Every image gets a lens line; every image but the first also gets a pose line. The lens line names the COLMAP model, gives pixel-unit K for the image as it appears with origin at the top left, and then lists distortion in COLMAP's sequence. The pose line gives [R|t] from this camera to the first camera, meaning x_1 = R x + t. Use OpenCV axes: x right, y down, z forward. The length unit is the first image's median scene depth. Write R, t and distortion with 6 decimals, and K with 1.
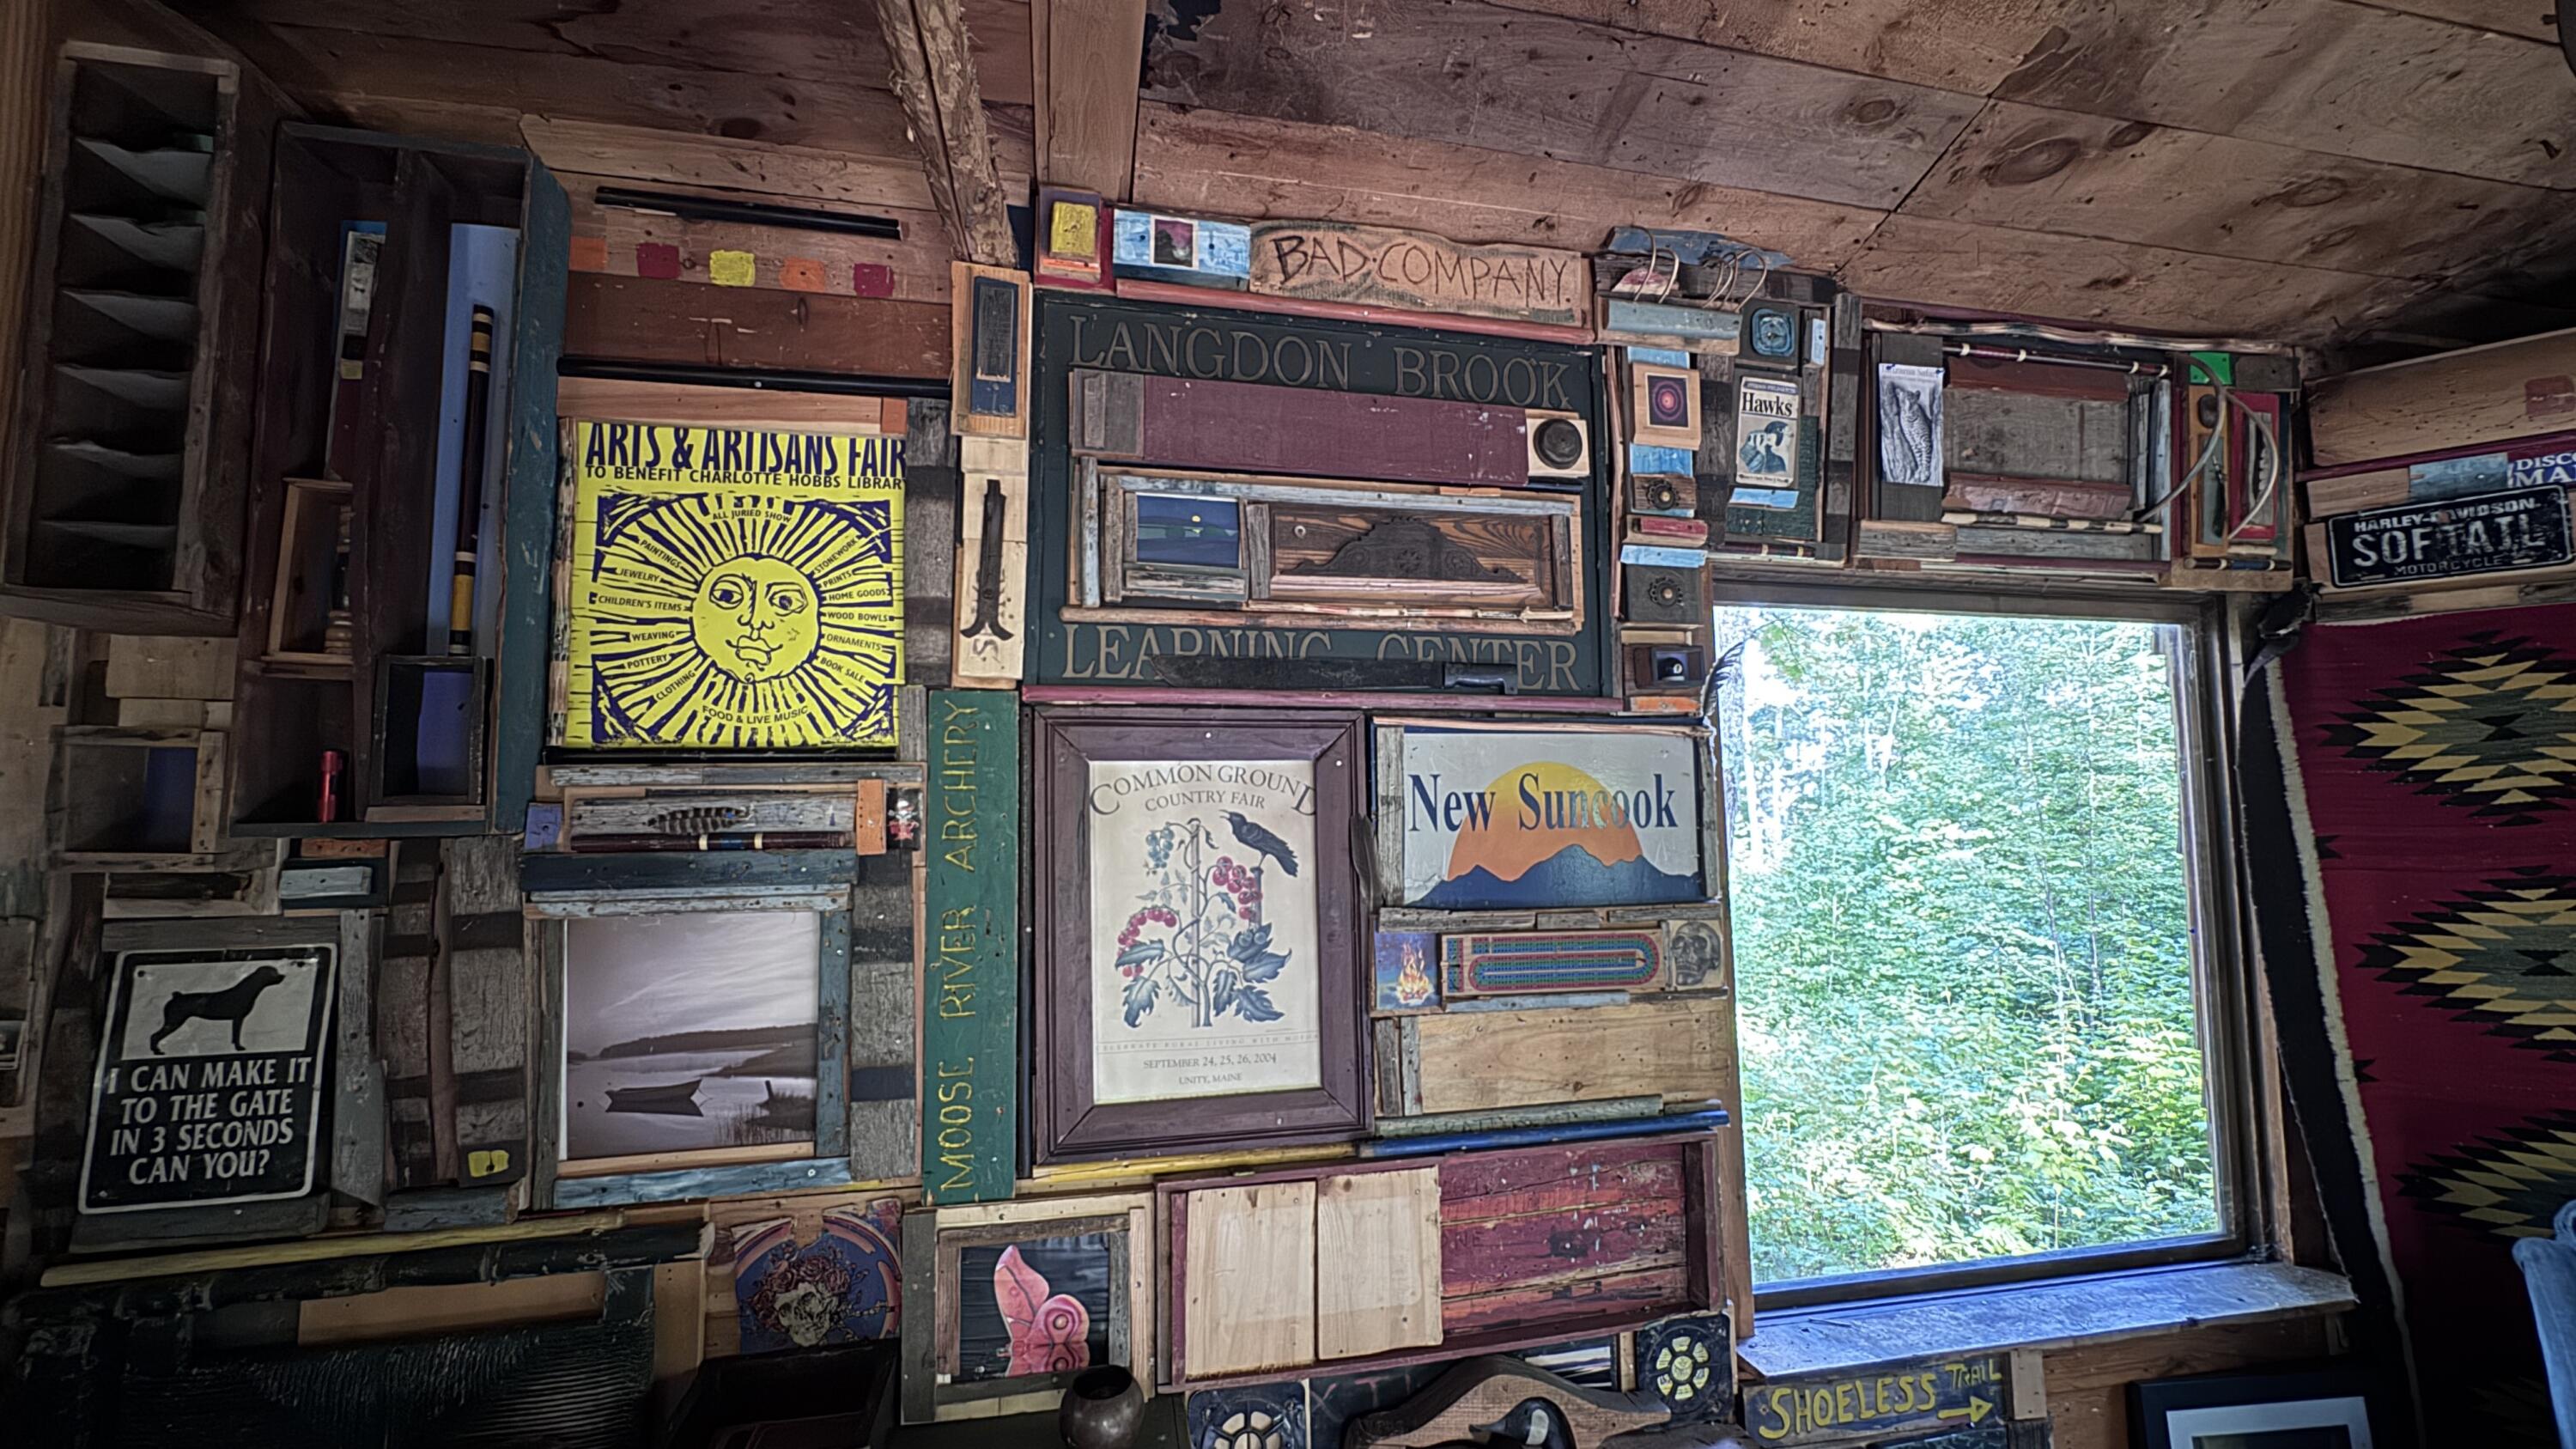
lens RADIAL K [[1026.9, 0, 1289.2], [0, 1026.9, 734.7], [0, 0, 1]] dist [-0.001038, -0.000299]
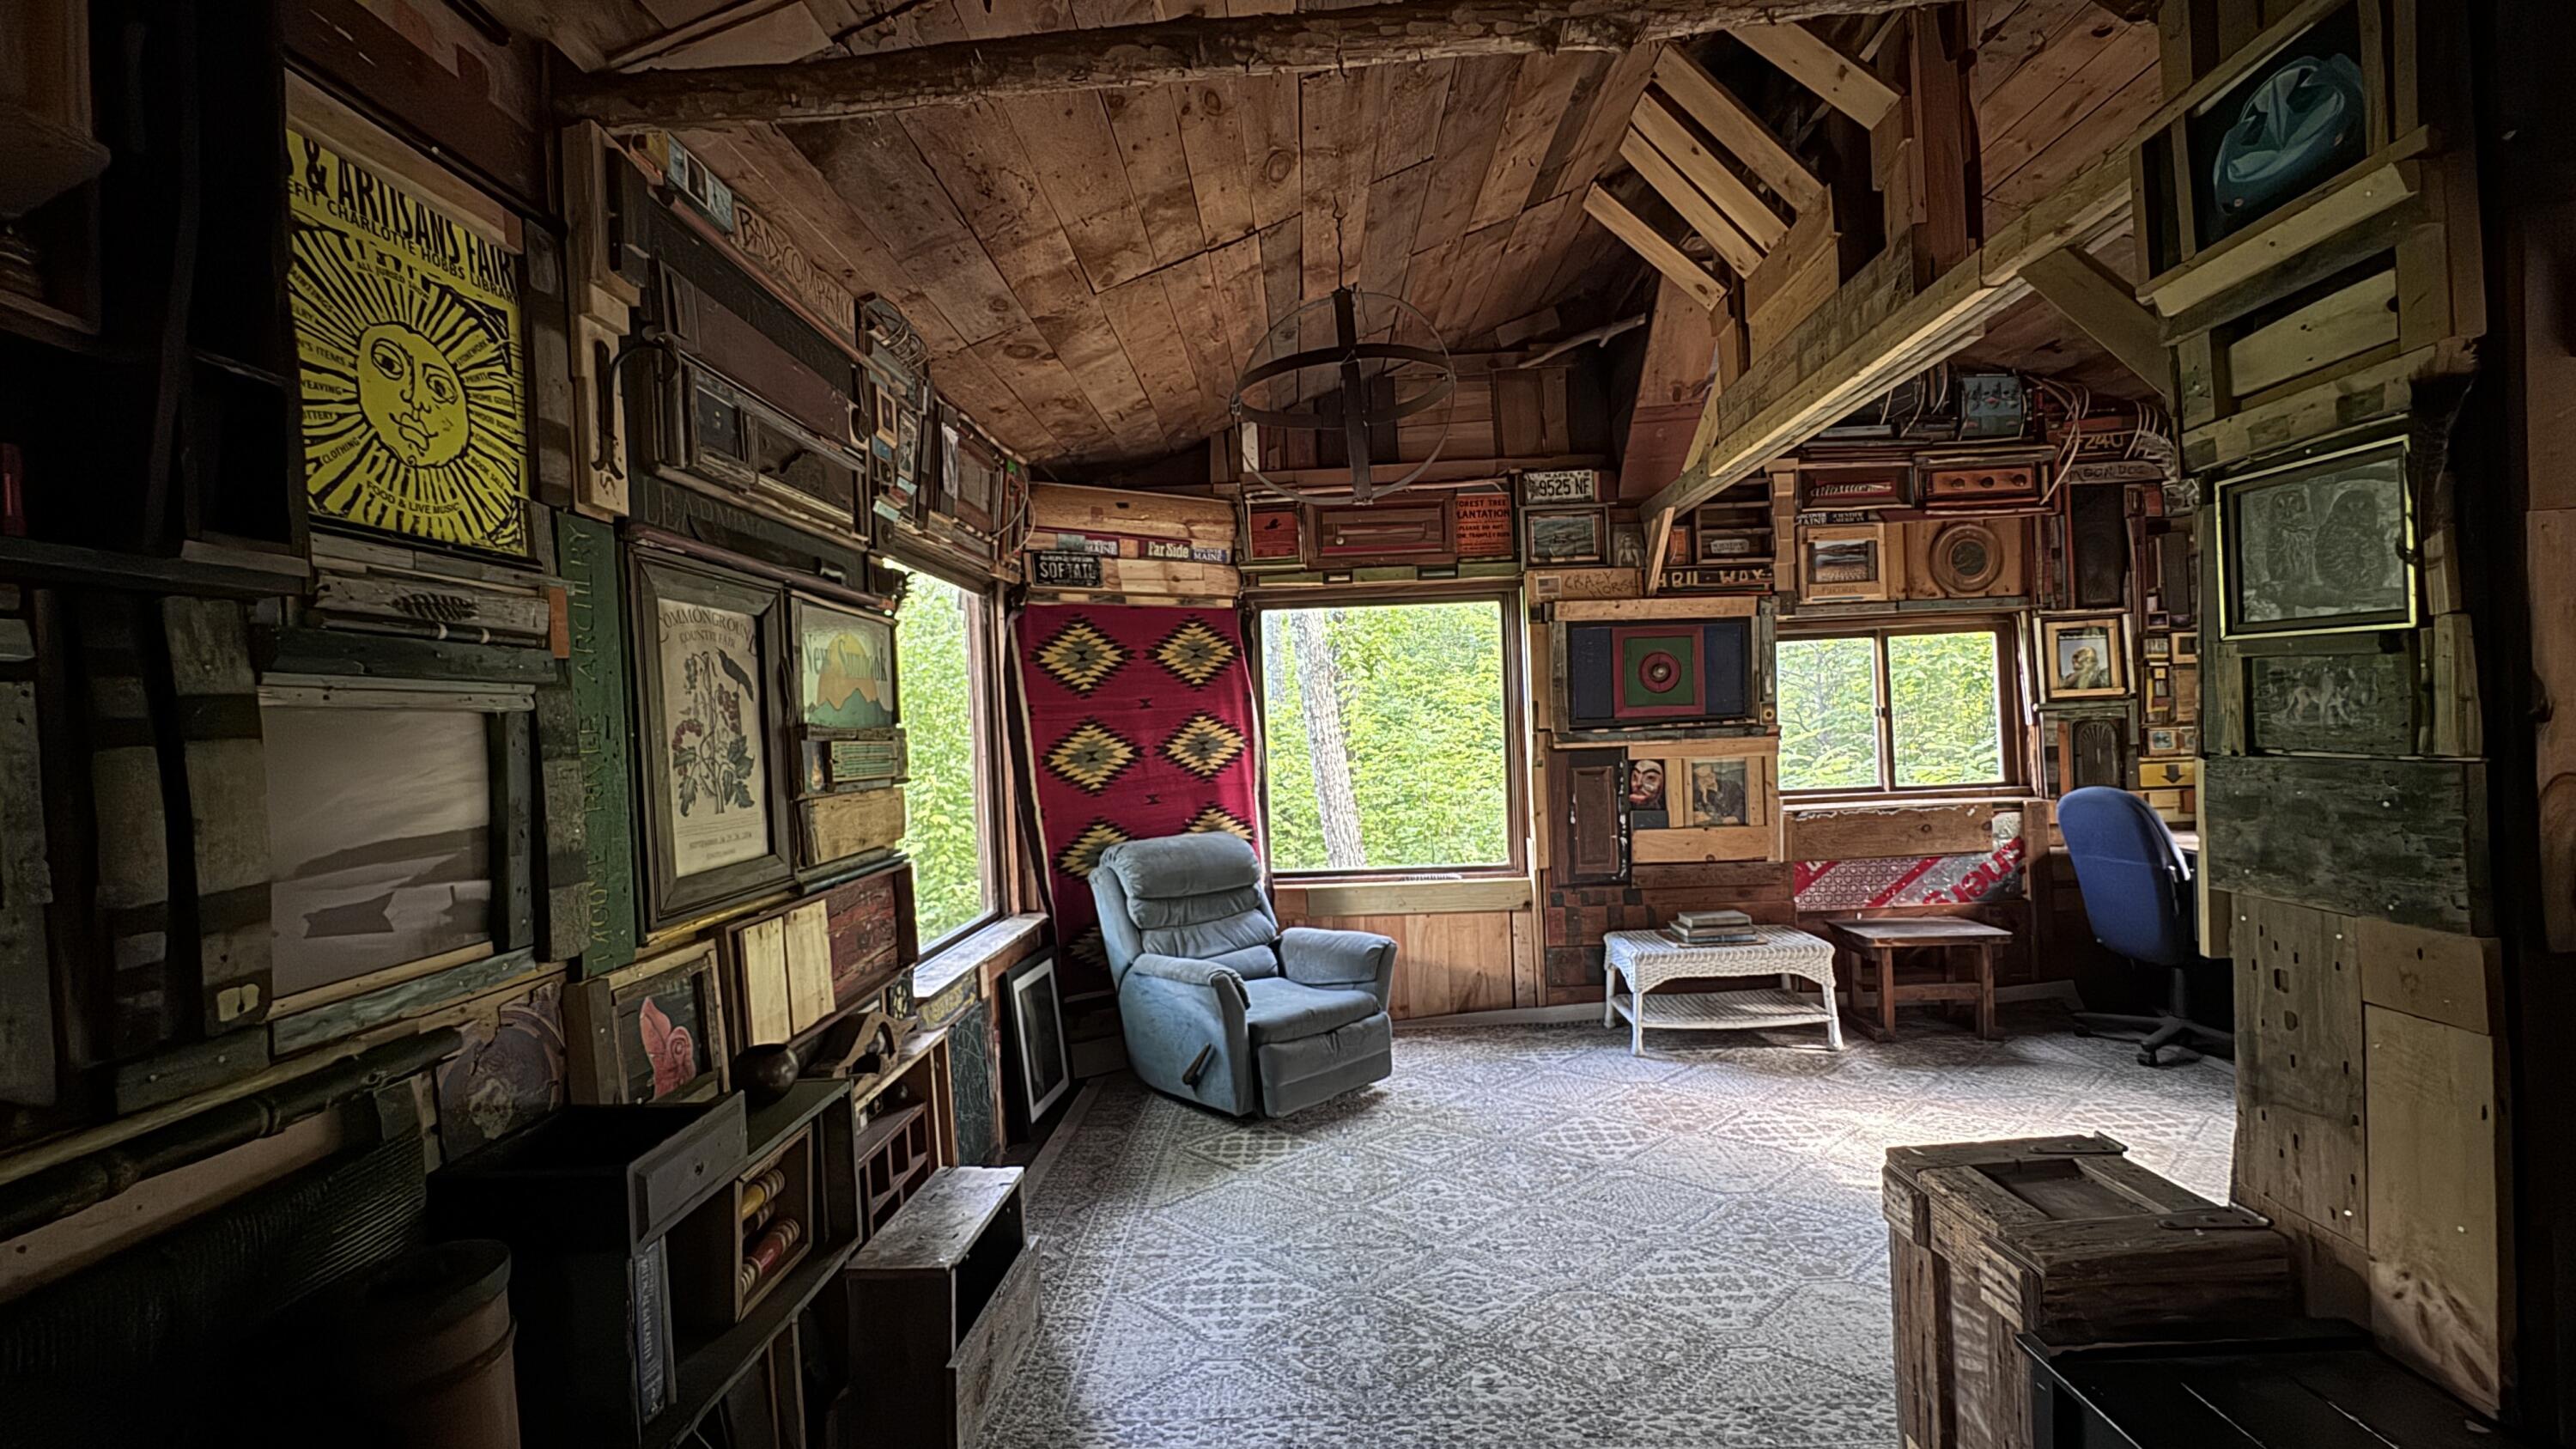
lens RADIAL K [[1026.9, 0, 1288.3], [0, 1026.9, 733.8], [0, 0, 1]] dist [-0.001038, -0.000299]
pose [[0.236265, -0.010207, 0.971635, -1.215667], [-0.023504, 0.999592, 0.016216, 0.153824], [-0.971404, -0.026669, 0.235929, 0.008591]]
